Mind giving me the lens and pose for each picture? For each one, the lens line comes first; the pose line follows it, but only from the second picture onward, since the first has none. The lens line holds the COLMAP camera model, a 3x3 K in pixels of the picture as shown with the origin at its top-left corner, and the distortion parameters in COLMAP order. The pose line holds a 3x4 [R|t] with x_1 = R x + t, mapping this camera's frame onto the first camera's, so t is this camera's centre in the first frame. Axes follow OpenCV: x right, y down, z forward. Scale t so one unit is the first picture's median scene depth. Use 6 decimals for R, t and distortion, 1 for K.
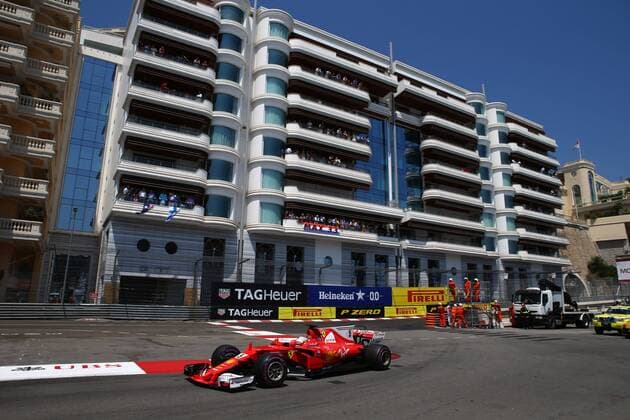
lens RADIAL K [[435.6, 0, 315.0], [0, 435.6, 210.0], [0, 0, 1]] dist [-0.108569, 0.094760]
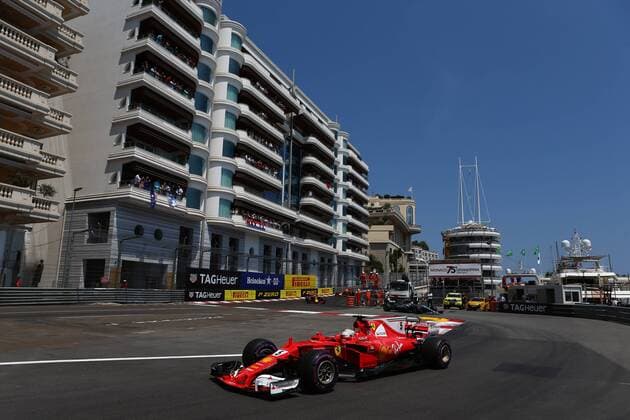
lens RADIAL K [[435.6, 0, 315.0], [0, 435.6, 210.0], [0, 0, 1]] dist [-0.108569, 0.094760]
pose [[0.821930, 0.108857, 0.559089, -0.507124], [-0.134916, 0.990842, 0.005422, -0.024406], [-0.553379, -0.079887, 0.829090, -0.067231]]
